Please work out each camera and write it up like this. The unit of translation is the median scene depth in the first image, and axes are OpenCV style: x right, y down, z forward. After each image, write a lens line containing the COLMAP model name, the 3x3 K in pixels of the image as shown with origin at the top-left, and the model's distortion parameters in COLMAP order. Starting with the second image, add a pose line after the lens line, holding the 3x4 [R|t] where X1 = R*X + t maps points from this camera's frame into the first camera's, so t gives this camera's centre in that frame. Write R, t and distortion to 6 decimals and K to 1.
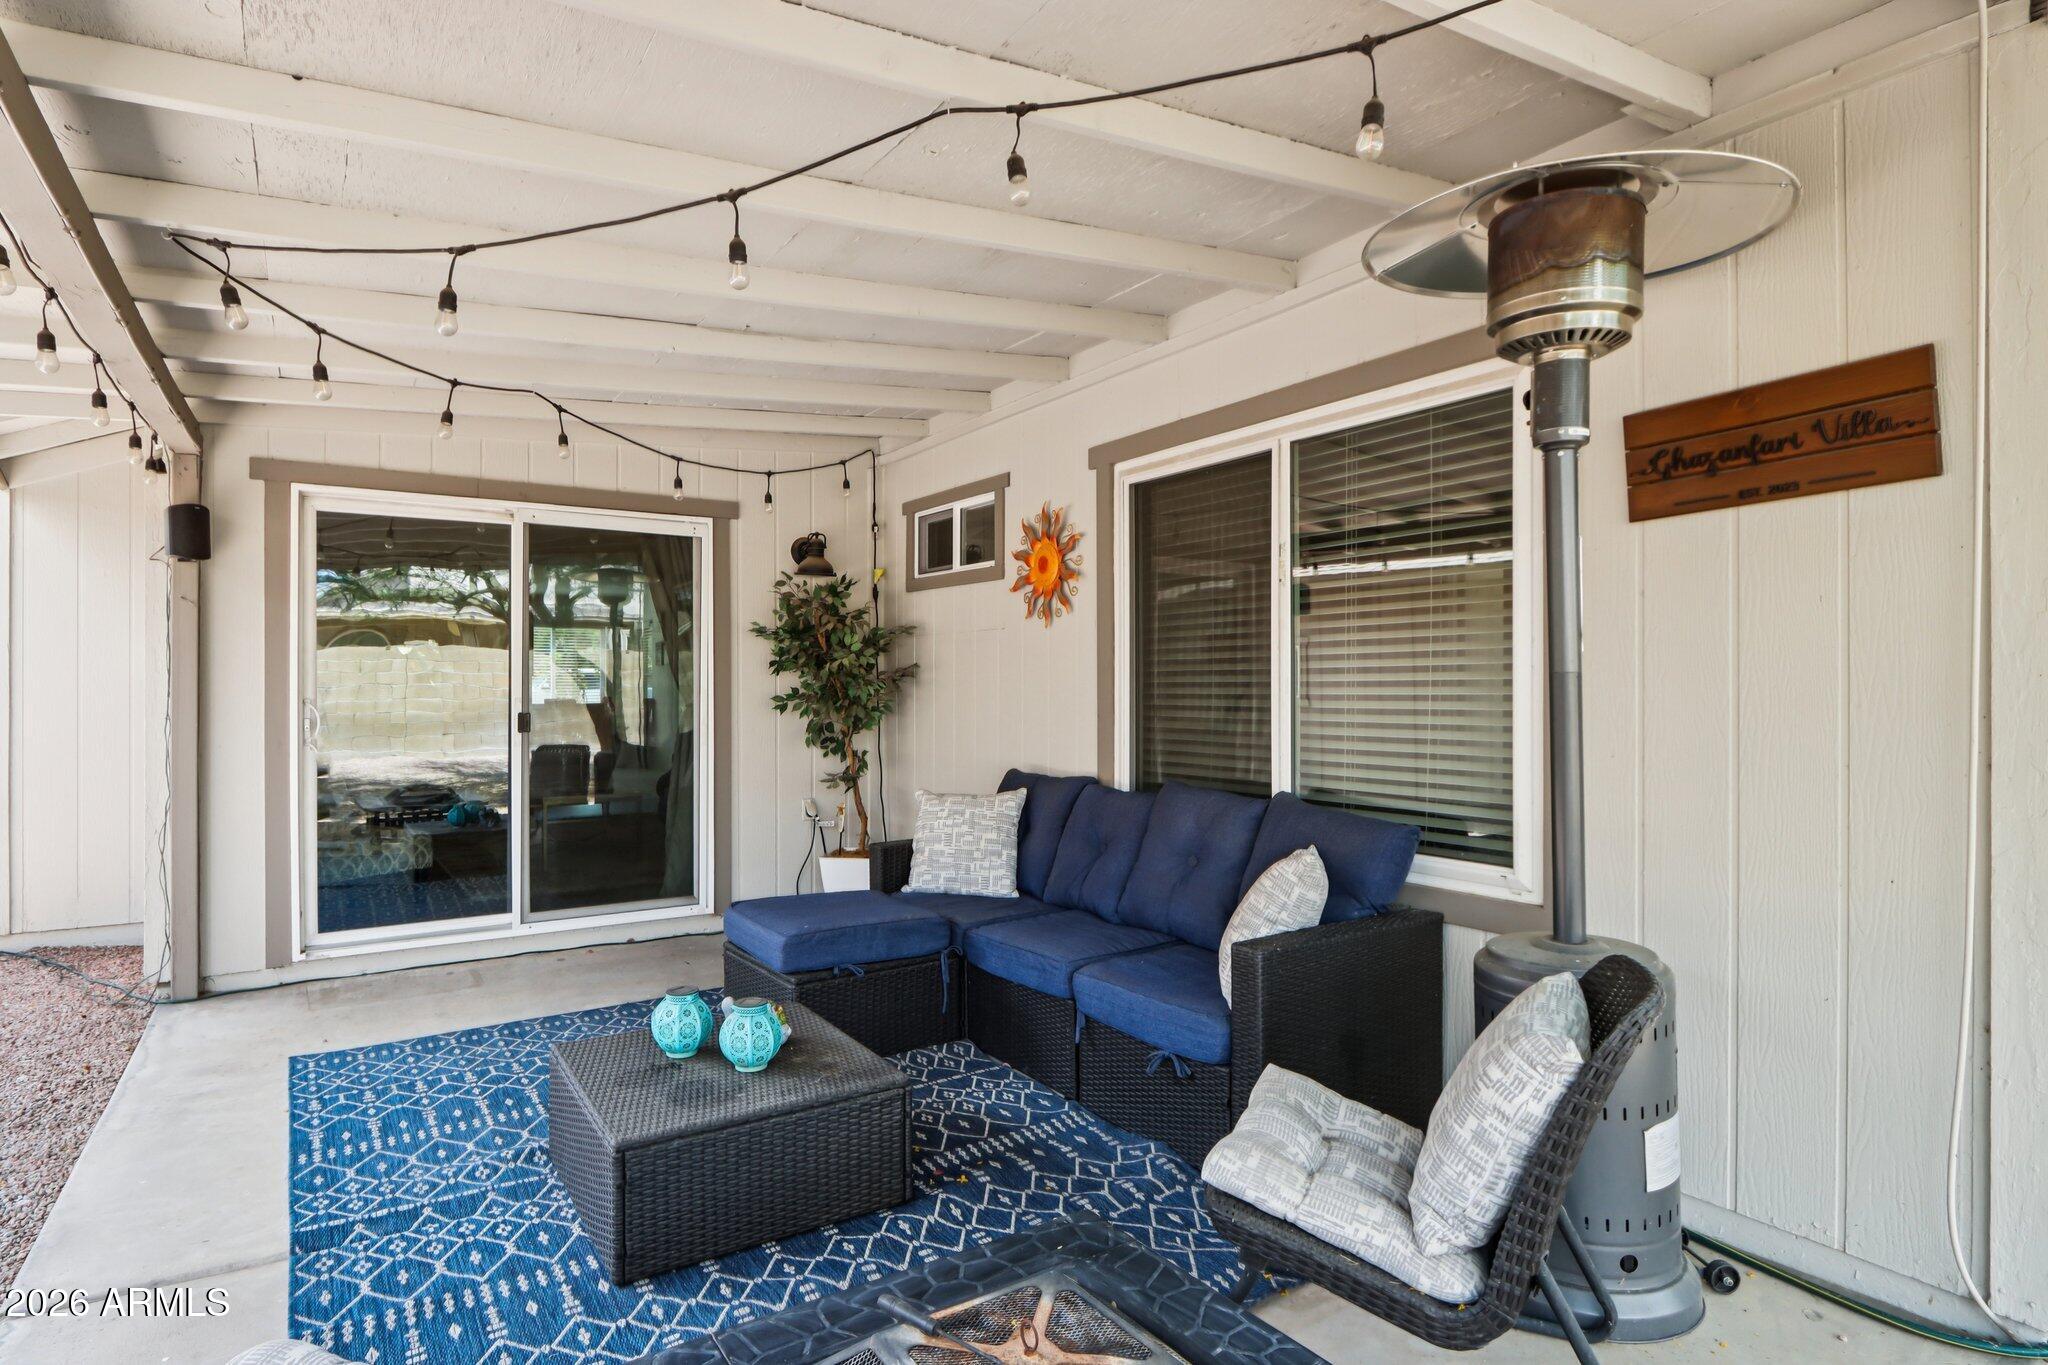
lens RADIAL K [[1103.5, 0, 1024.0], [0, 1103.5, 682.5], [0, 0, 1]] dist [-0.000457, -0.000002]
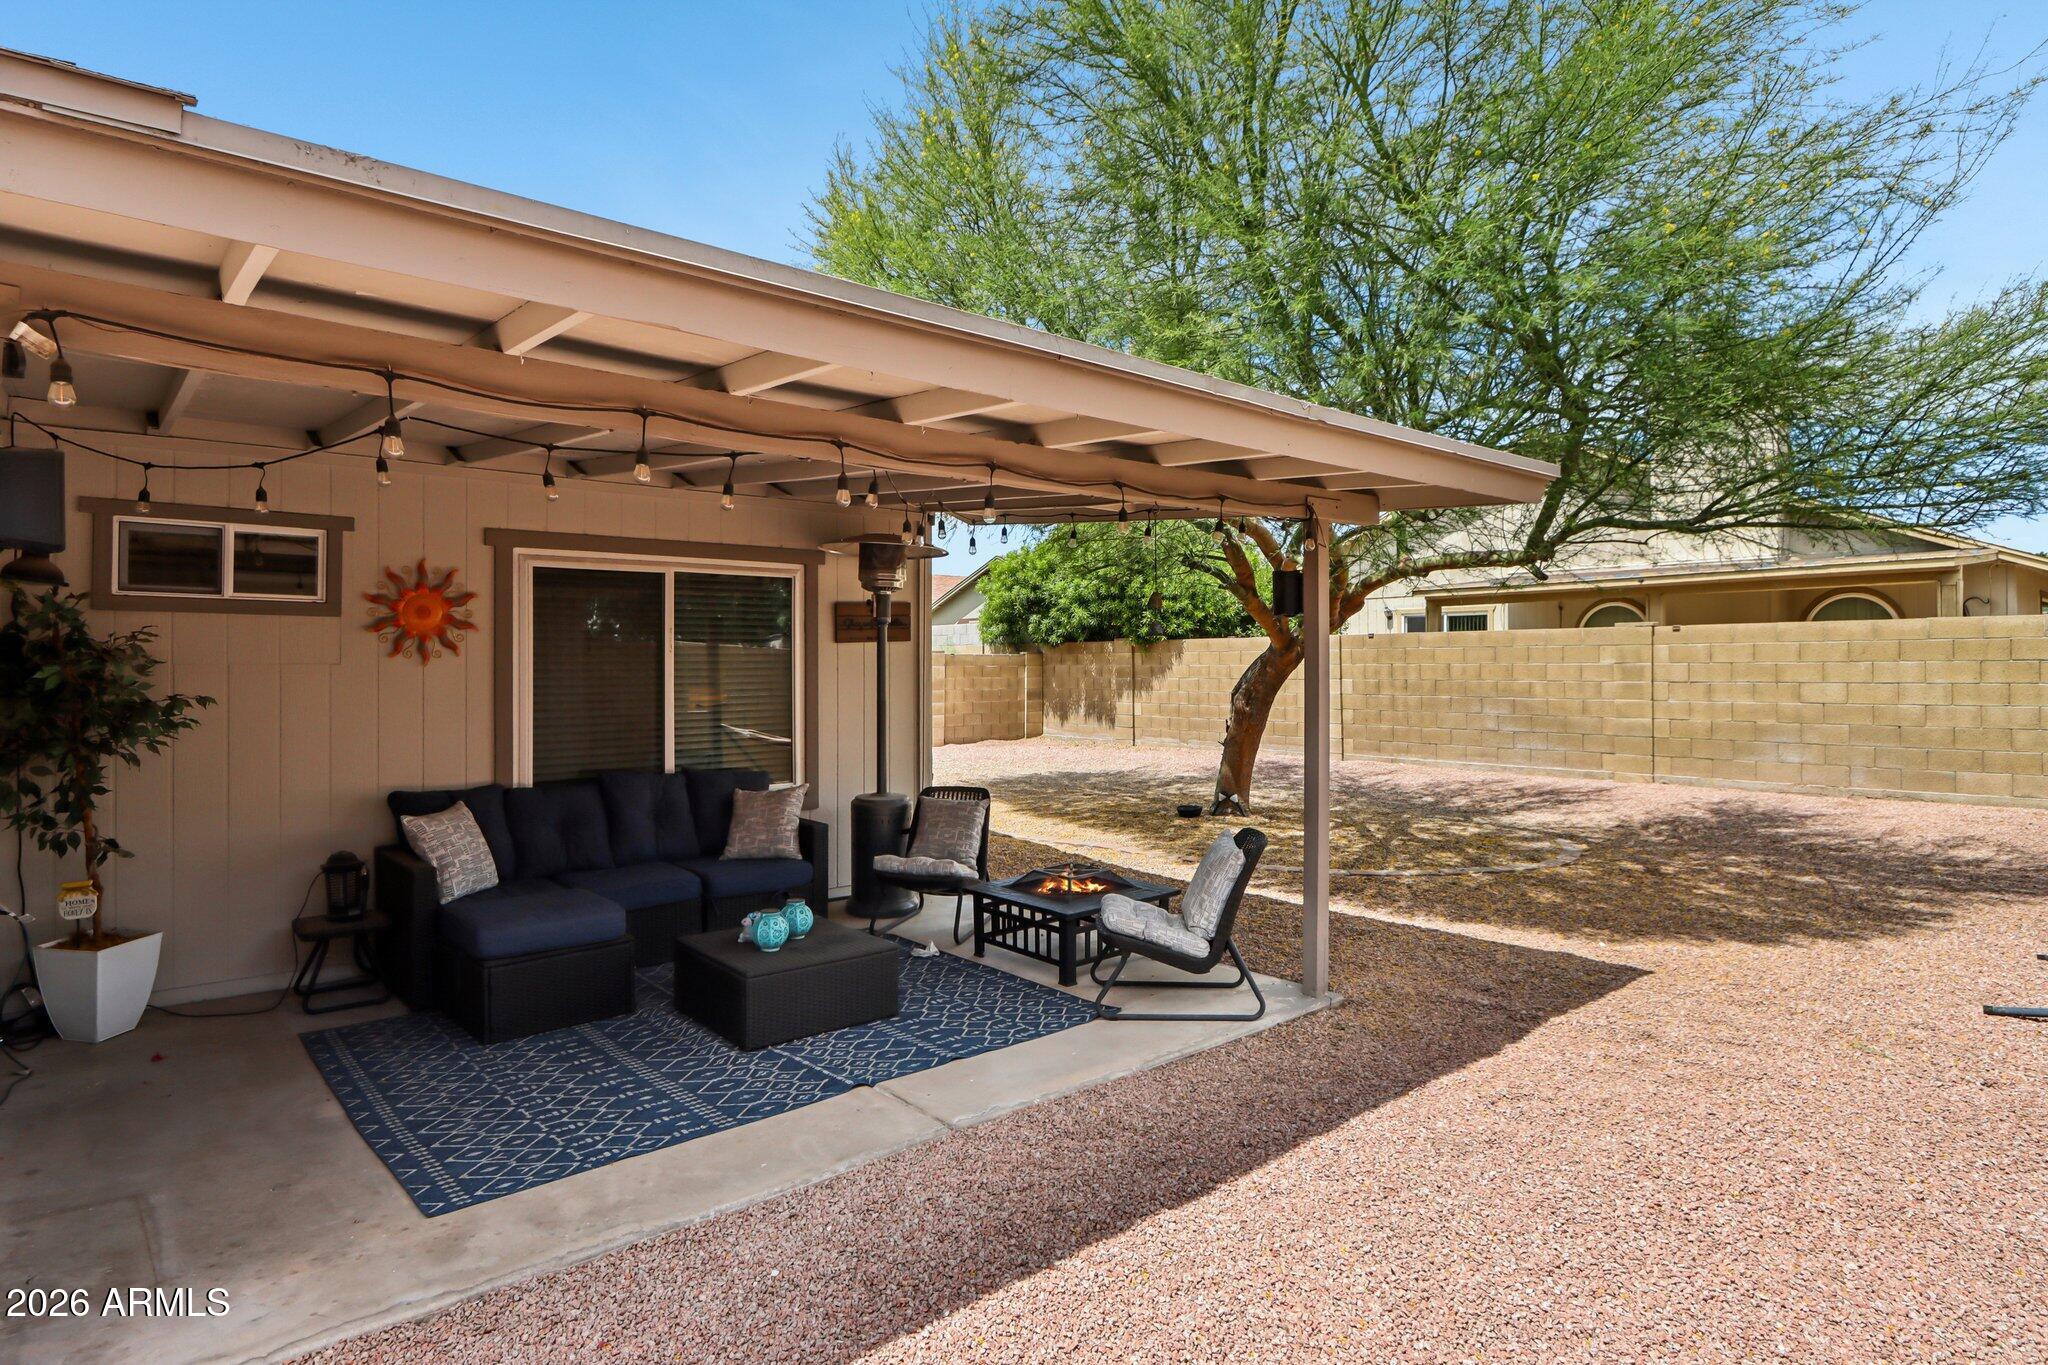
lens RADIAL K [[1085.2, 0, 1024.0], [0, 1085.2, 682.5], [0, 0, 1]] dist [0.000234, 0.000094]
pose [[-0.166316, -0.017333, 0.985920, -1.293625], [-0.002775, 0.999850, 0.017109, -0.057040], [-0.986069, 0.000109, -0.166339, 0.597879]]
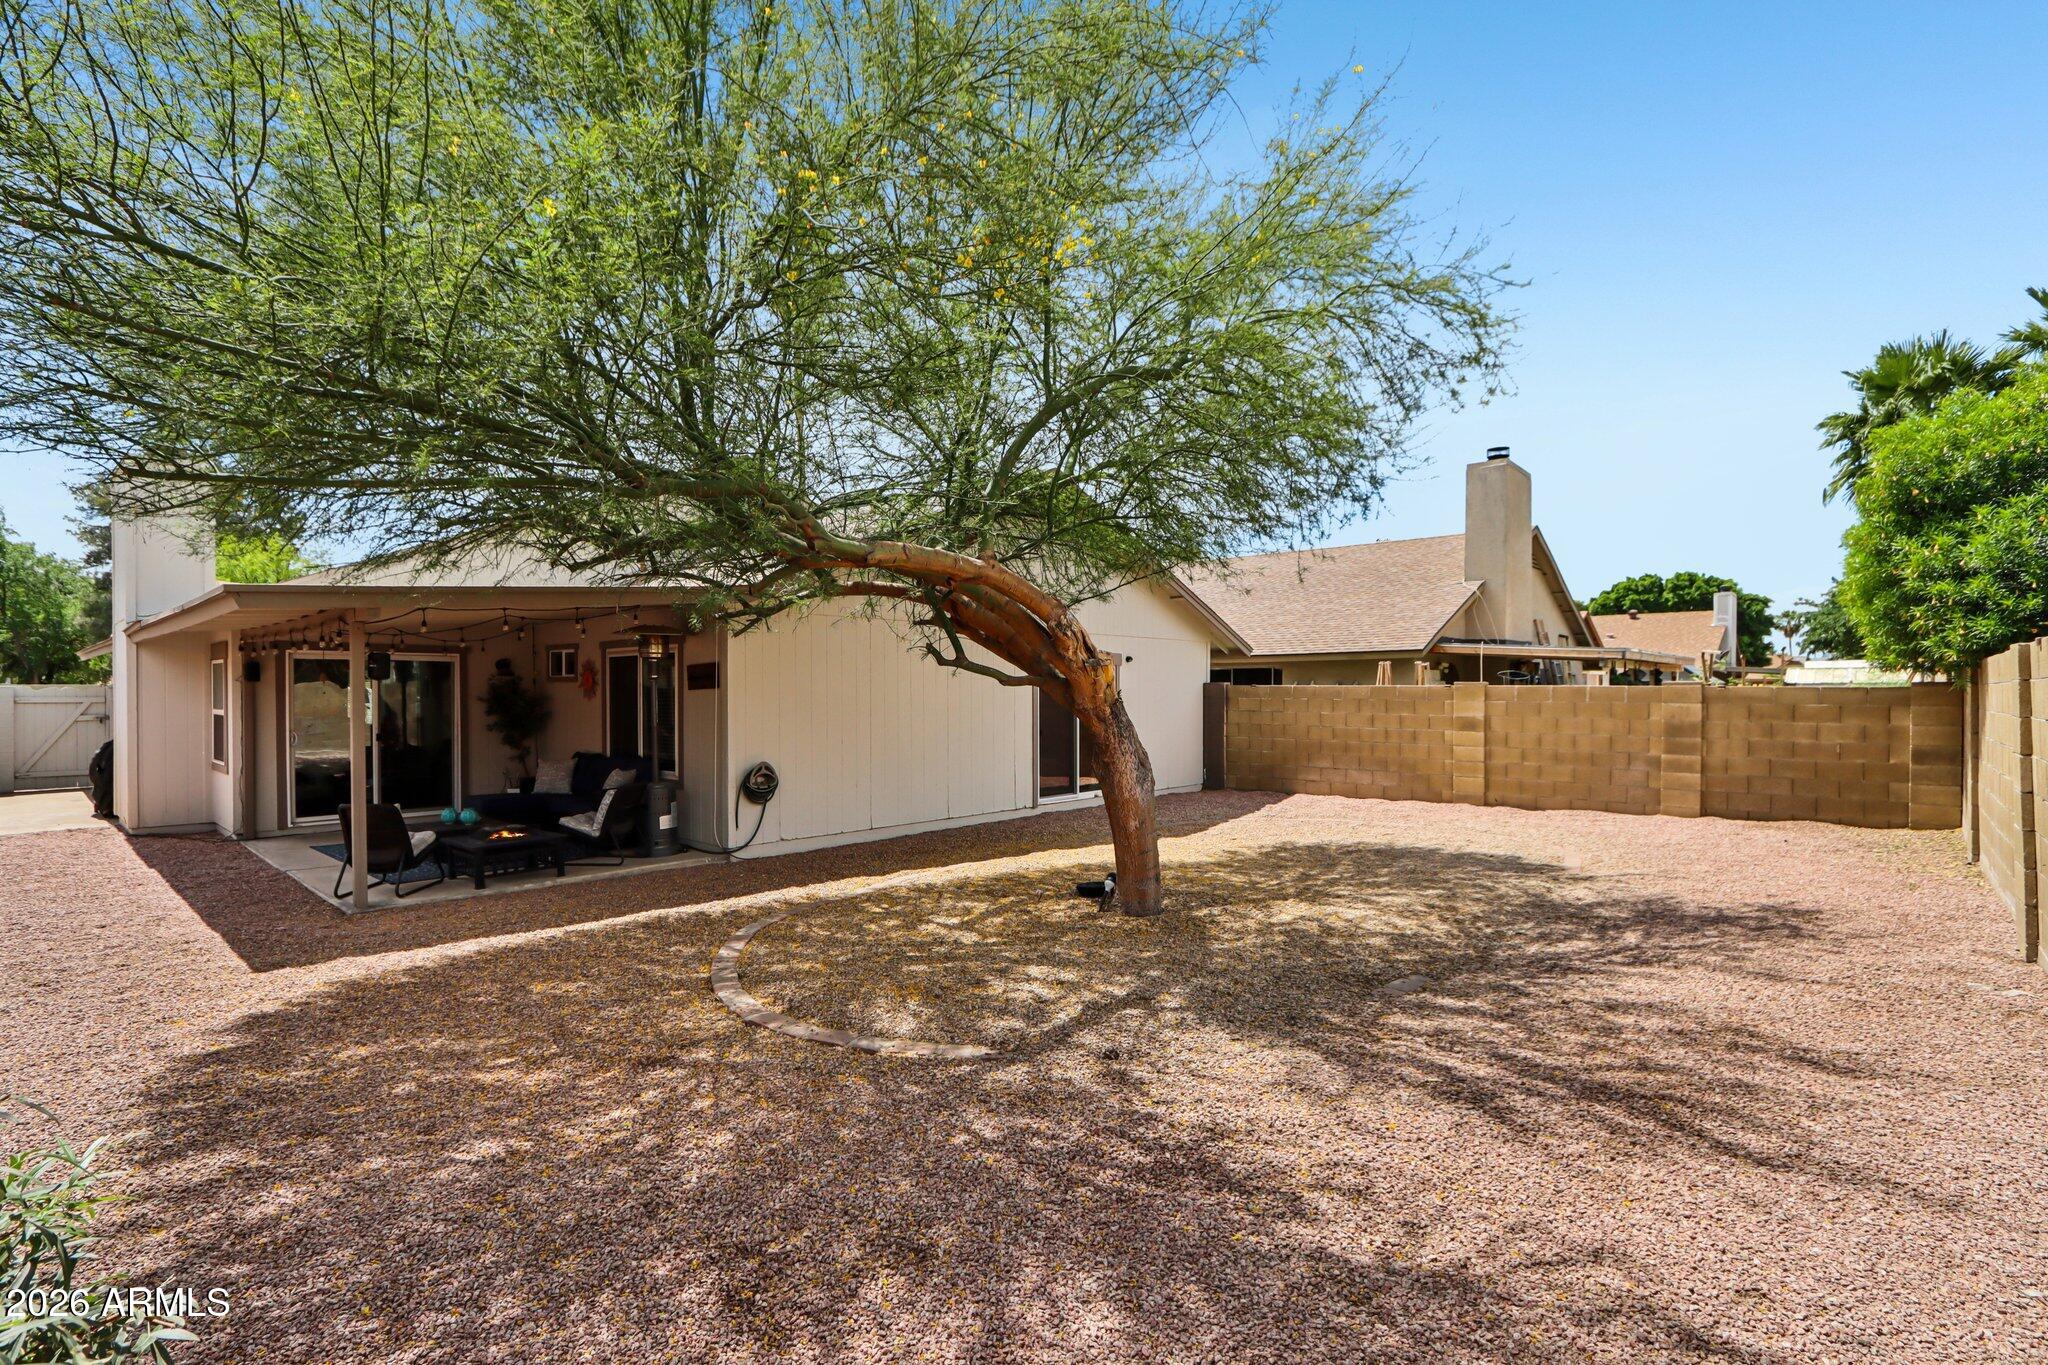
lens RADIAL K [[974.1, 0, 1024.0], [0, 974.1, 682.5], [0, 0, 1]] dist [-0.001440, -0.000056]
pose [[0.970214, -0.003501, 0.242223, 0.546404], [0.002436, 0.999986, 0.004698, -0.117230], [-0.242236, -0.003968, 0.970209, -1.878692]]
